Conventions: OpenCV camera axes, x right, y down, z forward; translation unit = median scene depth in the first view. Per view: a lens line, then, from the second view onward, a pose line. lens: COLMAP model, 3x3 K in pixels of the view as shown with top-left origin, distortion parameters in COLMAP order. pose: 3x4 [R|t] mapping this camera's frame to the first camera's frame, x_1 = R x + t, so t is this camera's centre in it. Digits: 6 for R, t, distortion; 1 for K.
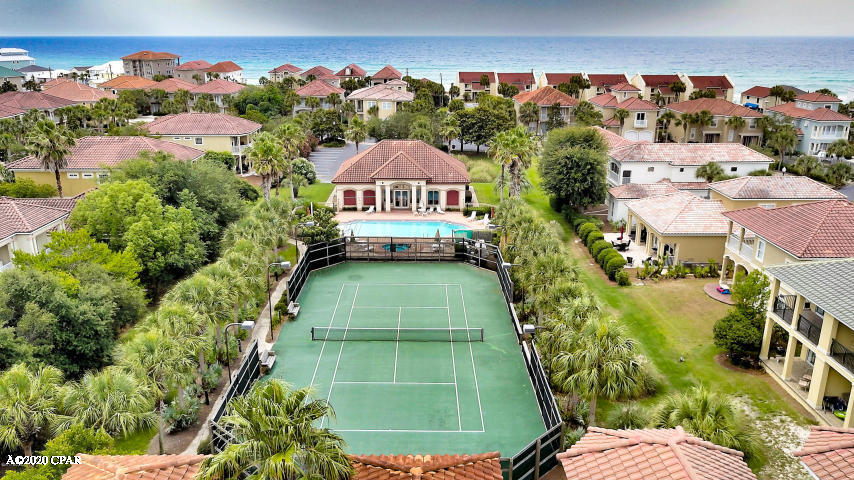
lens RADIAL K [[663.3, 0, 427.0], [0, 663.3, 240.0], [0, 0, 1]] dist [0.007502, 0.000907]
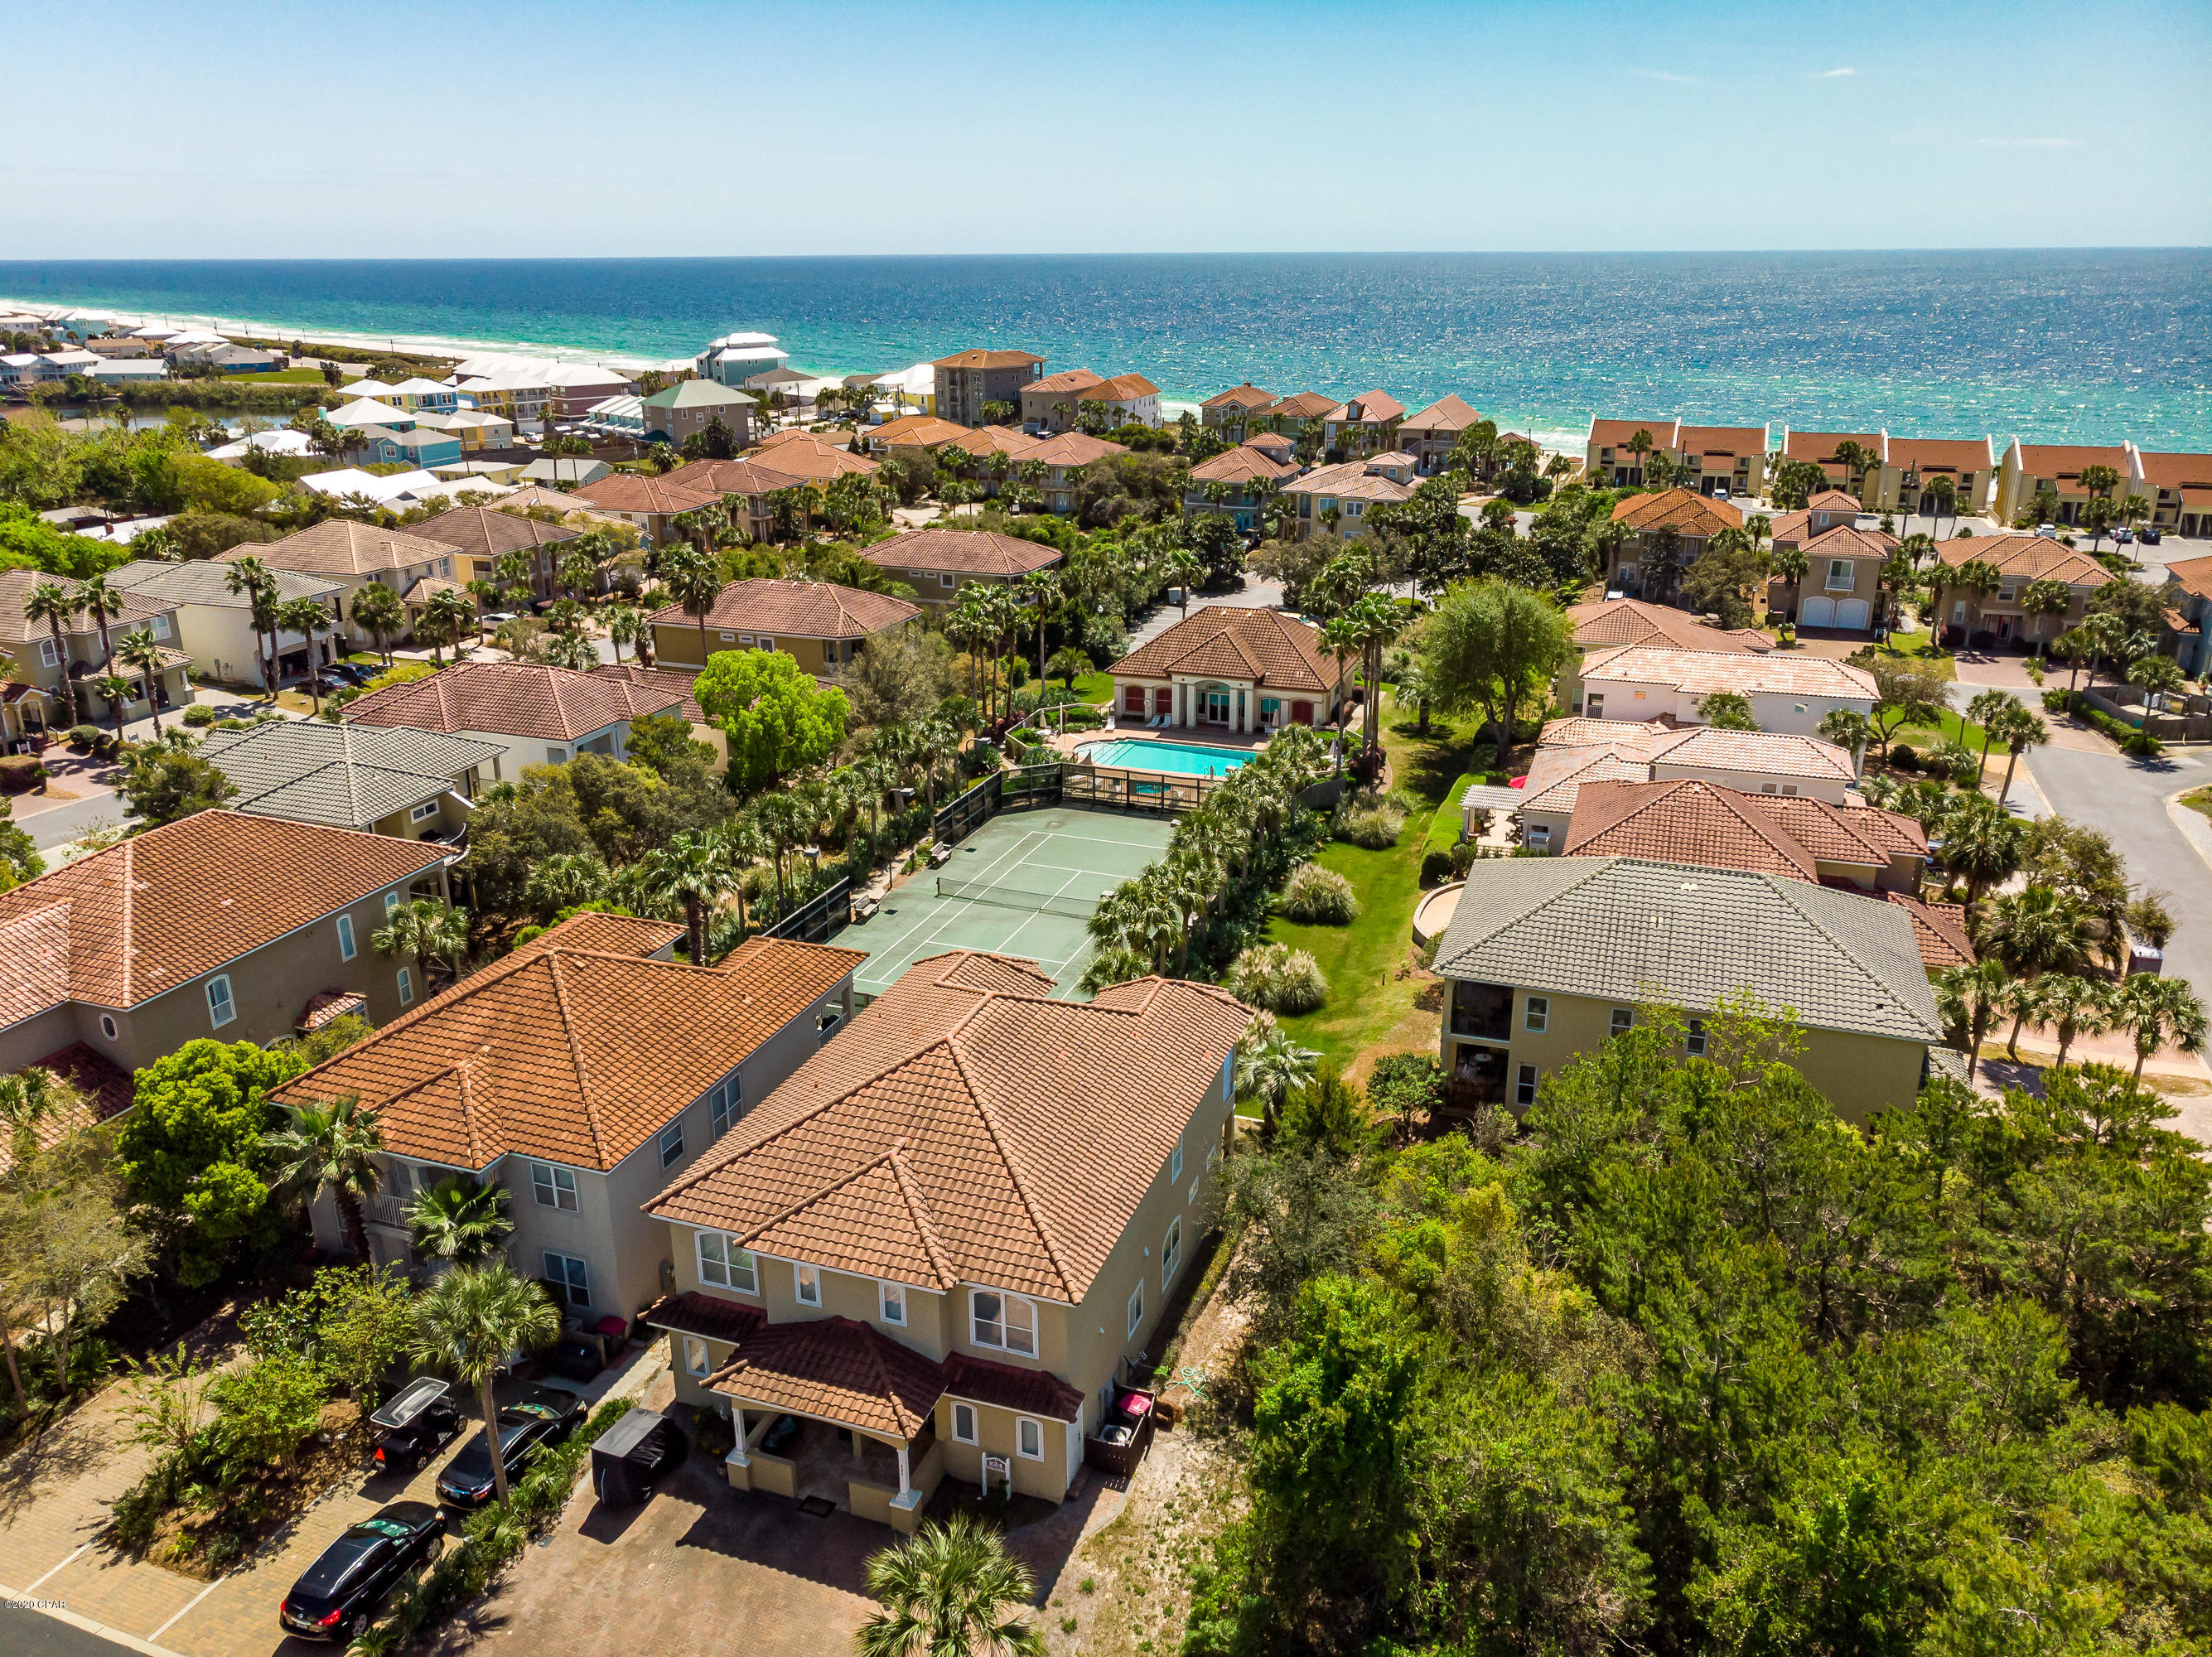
lens RADIAL K [[1636.9, 0, 1106.0], [0, 1636.9, 828.5], [0, 0, 1]] dist [0.006968, -0.001359]
pose [[0.936875, 0.109310, -0.332141, 0.373007], [-0.095144, 0.993733, 0.058672, -0.031767], [0.336472, -0.023367, 0.941403, -0.422093]]
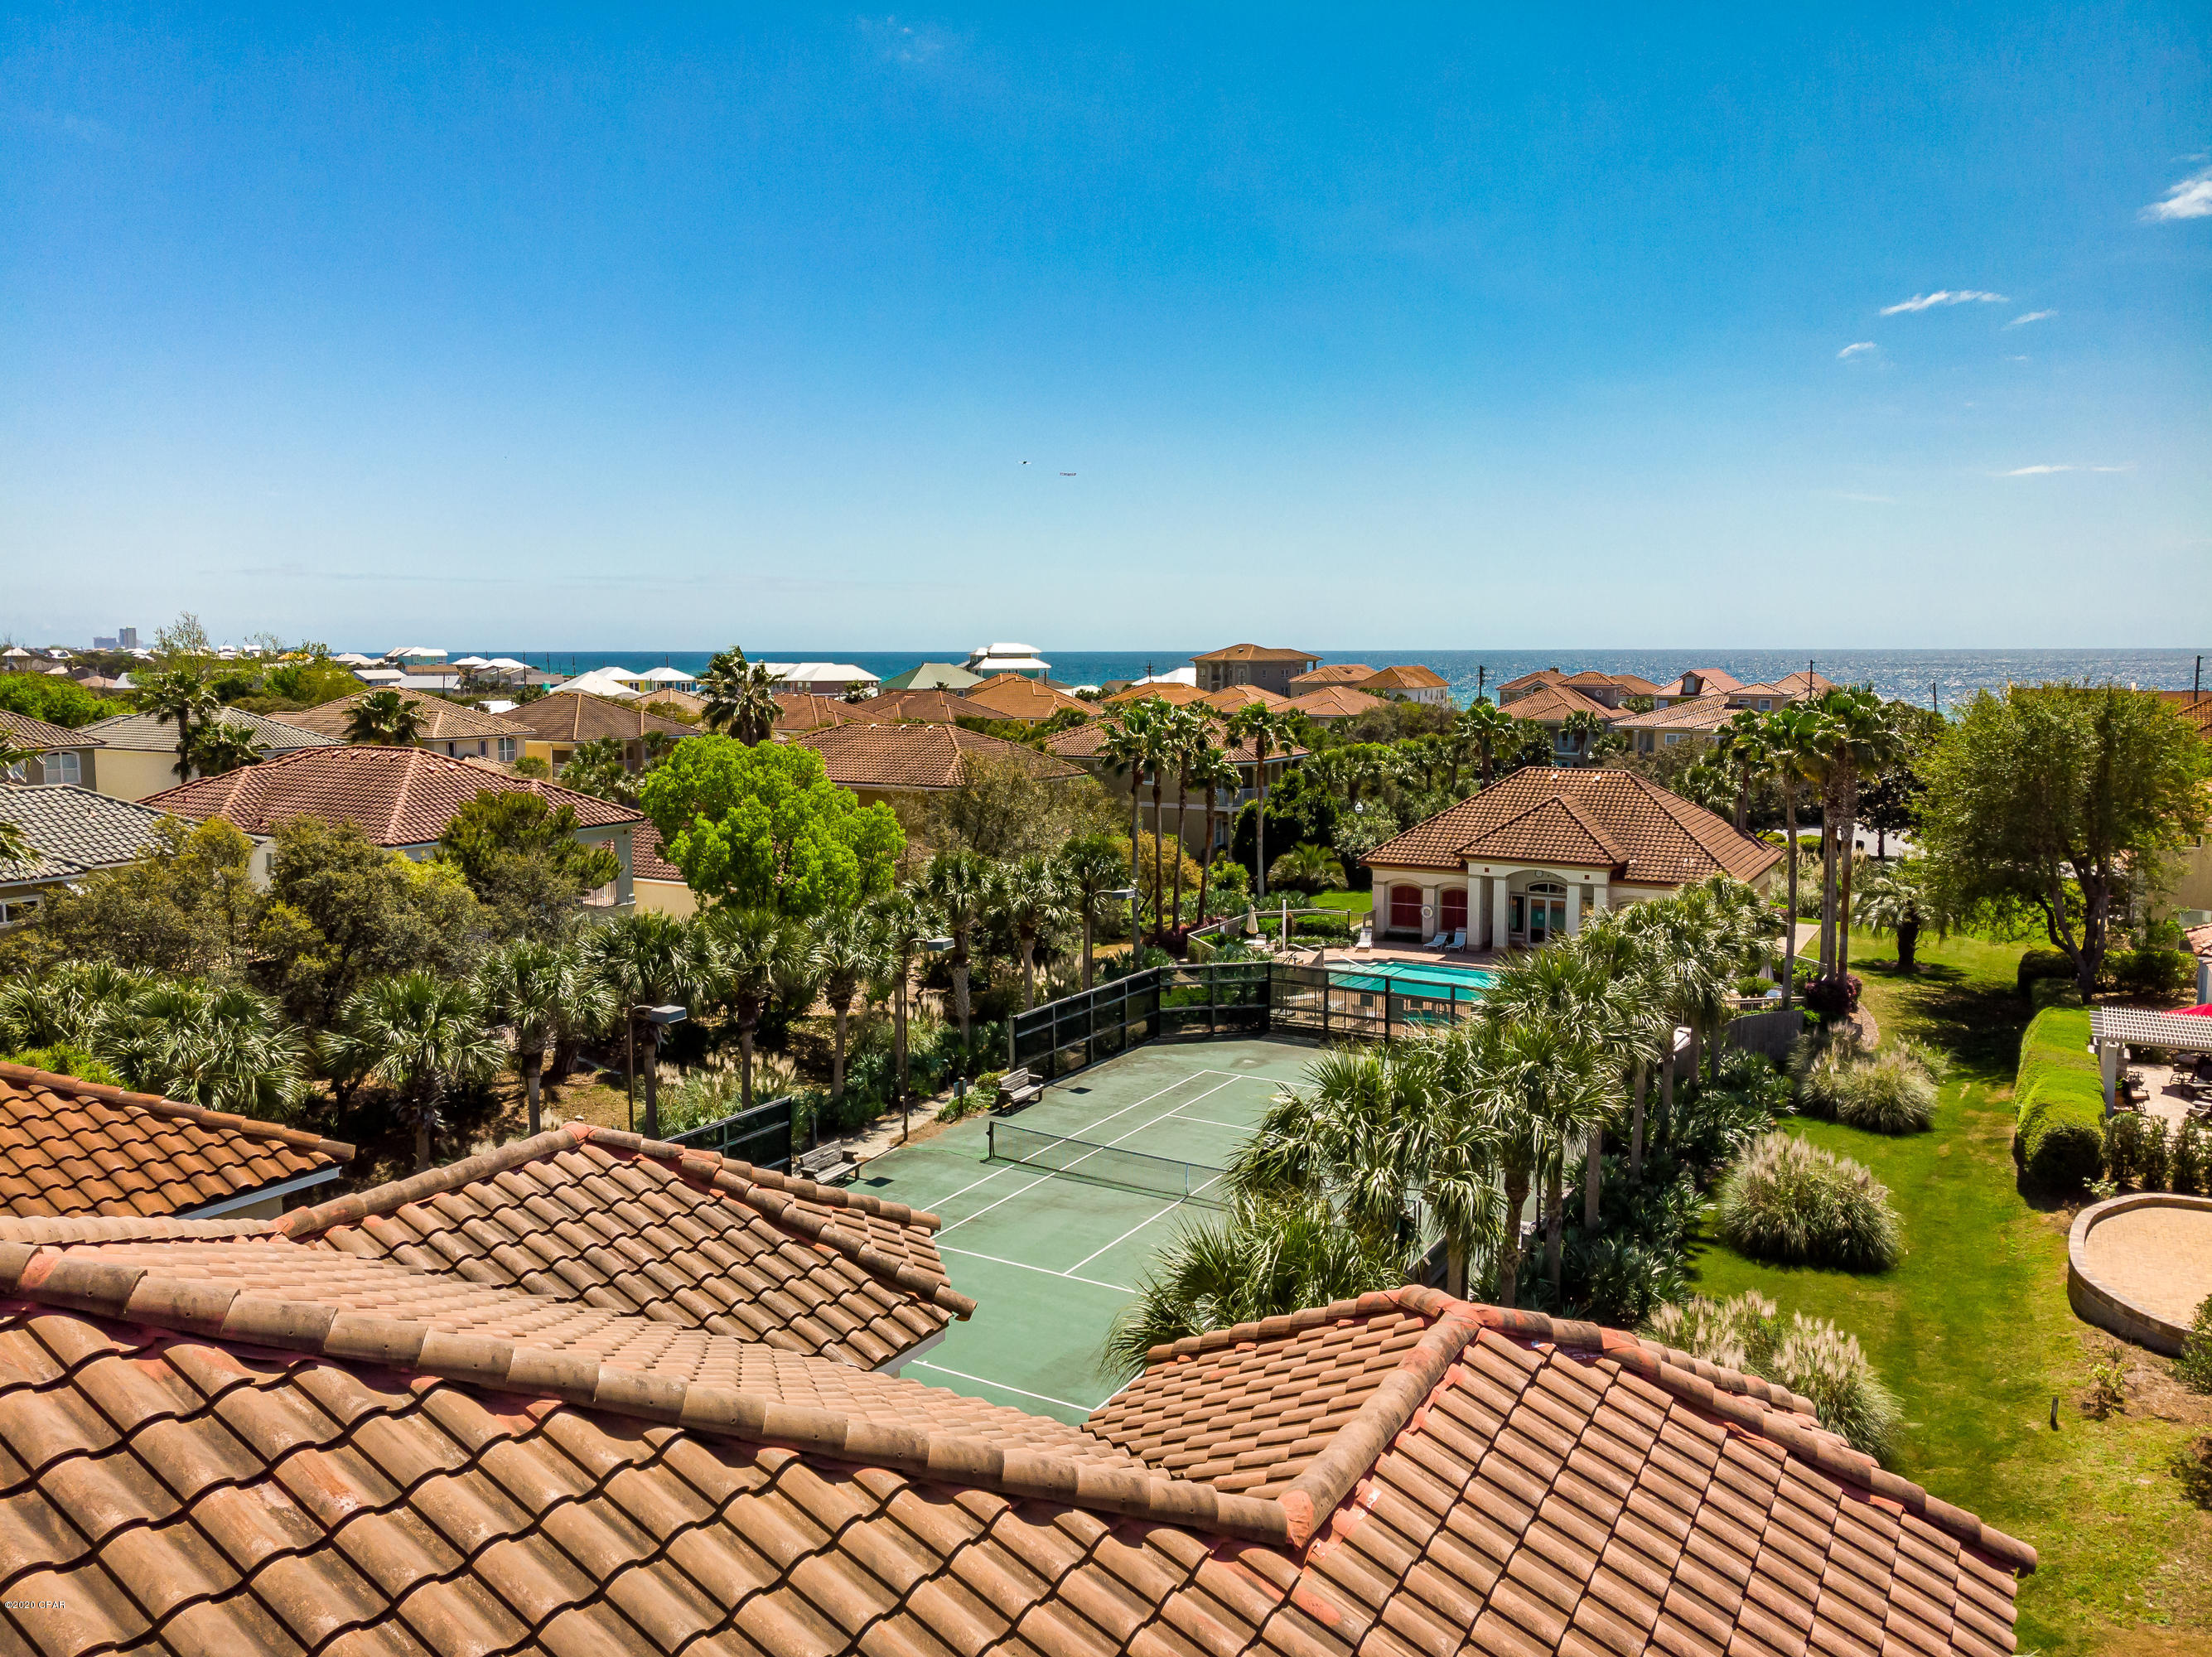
lens RADIAL K [[1642.3, 0, 1106.0], [0, 1642.3, 828.5], [0, 0, 1]] dist [-0.001408, 0.001686]
pose [[0.862150, 0.052484, -0.503927, 0.207647], [-0.146517, 0.977950, -0.148818, 0.057934], [0.485005, 0.202137, 0.850829, 0.115727]]
